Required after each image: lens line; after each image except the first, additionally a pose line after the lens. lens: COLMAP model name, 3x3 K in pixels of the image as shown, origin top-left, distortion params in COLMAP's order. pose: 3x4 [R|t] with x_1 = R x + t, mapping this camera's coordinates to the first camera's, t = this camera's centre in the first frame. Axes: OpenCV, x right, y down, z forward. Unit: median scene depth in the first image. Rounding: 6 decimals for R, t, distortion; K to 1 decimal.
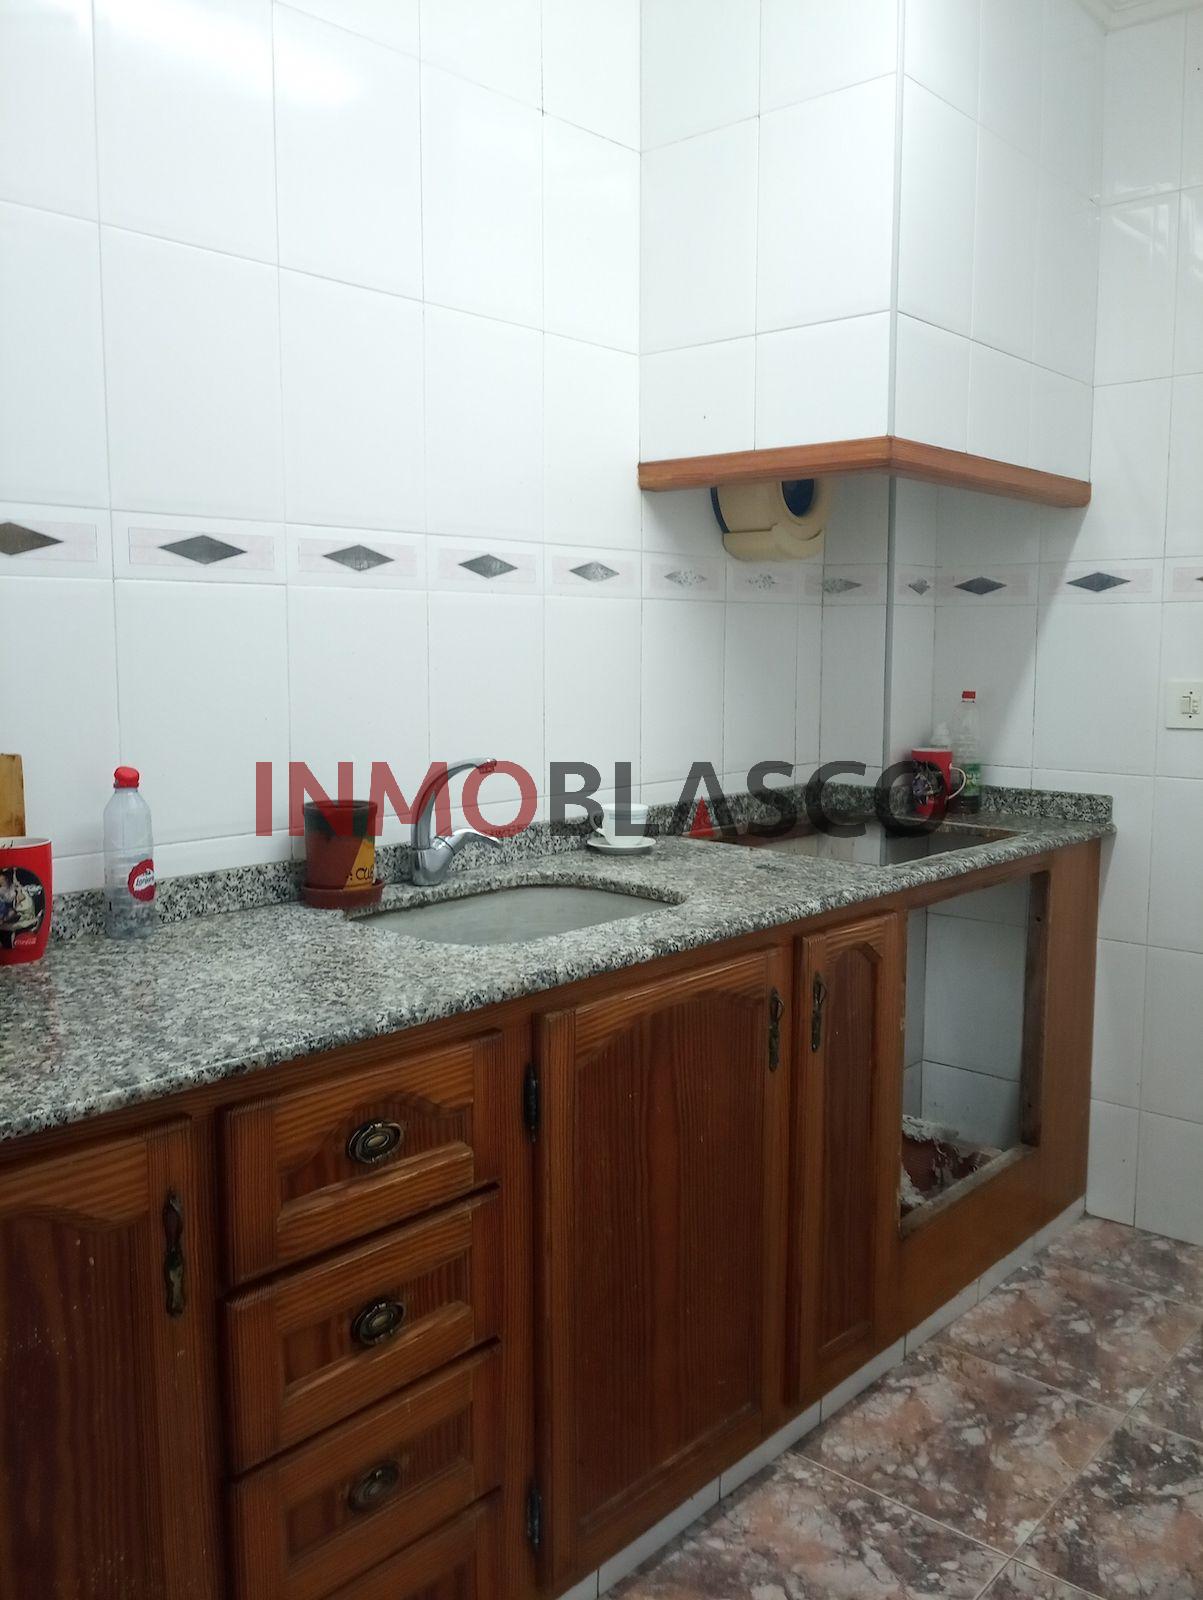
lens RADIAL K [[1303.6, 0, 607.1], [0, 1303.6, 790.9], [0, 0, 1]] dist [0.031496, -0.060857]
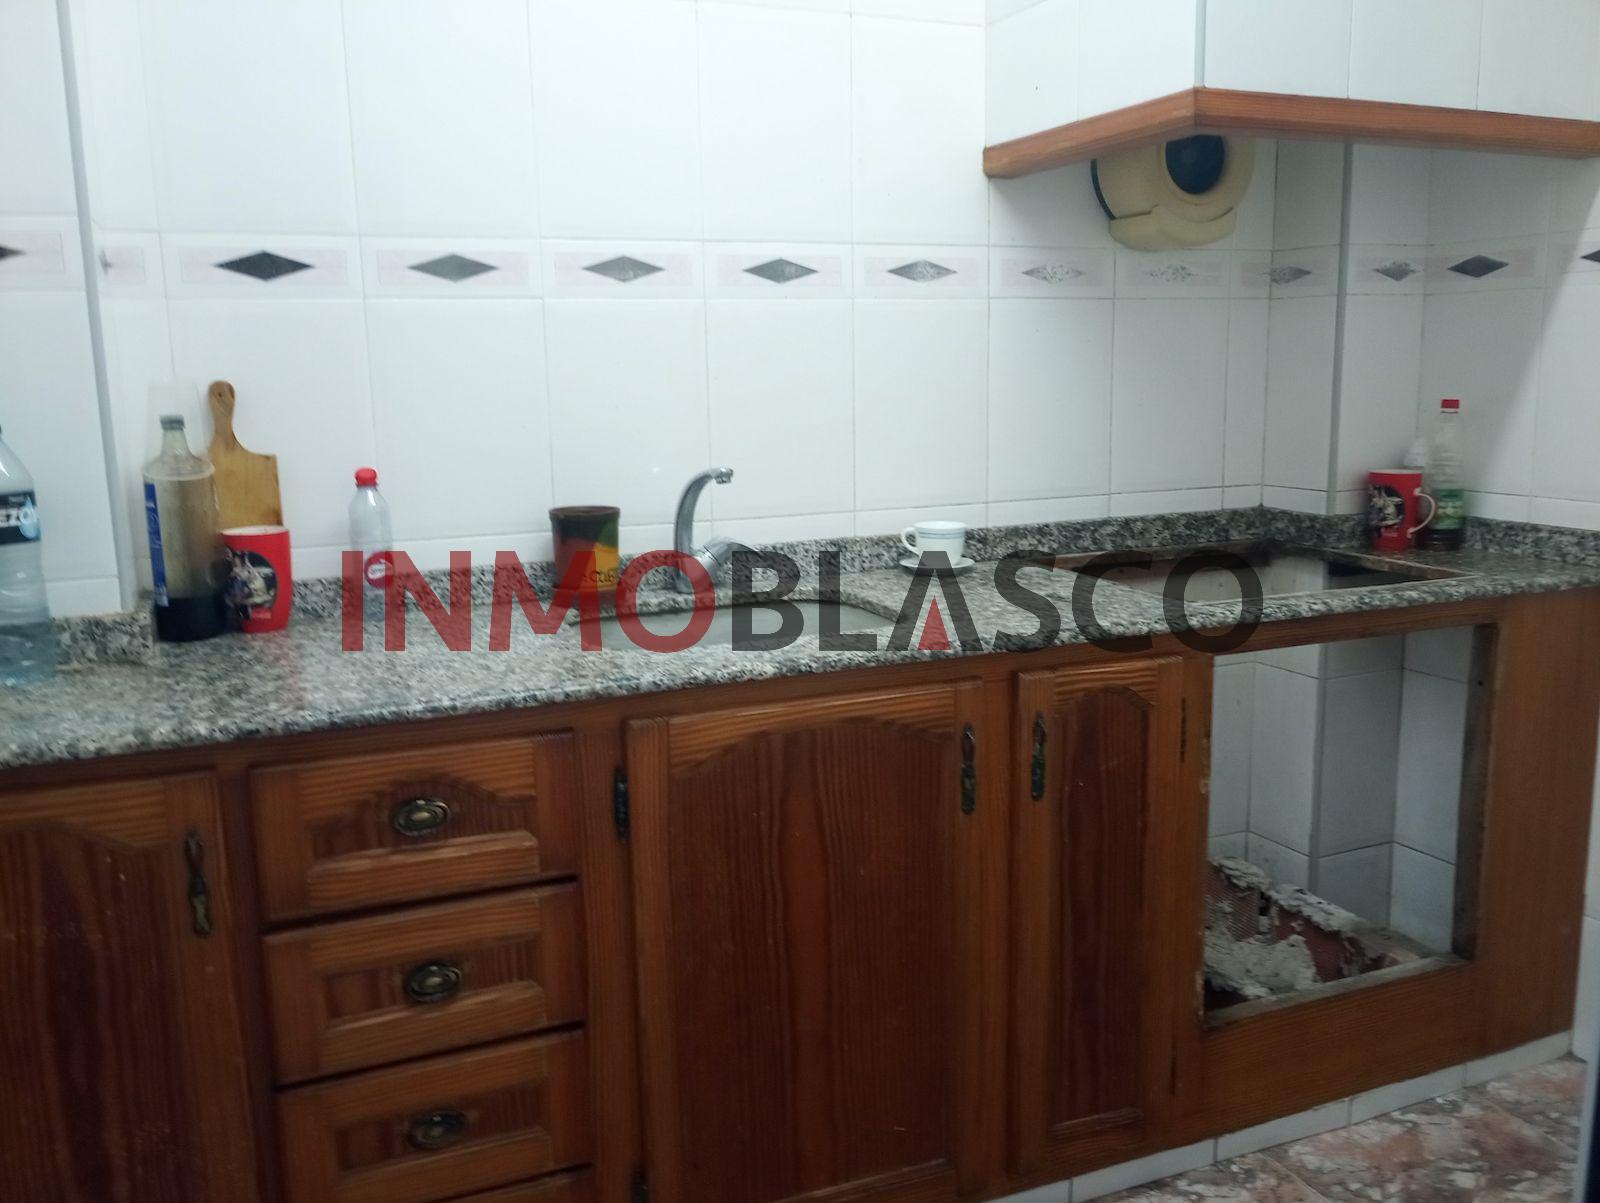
lens RADIAL K [[1303.6, 0, 752.4], [0, 1303.6, 601.4], [0, 0, 1]] dist [0.031496, -0.060857]
pose [[0.899130, 0.059191, -0.433662, 0.383841], [-0.030103, 0.996830, 0.073643, 0.002991], [0.436646, -0.053160, 0.898061, 0.120358]]
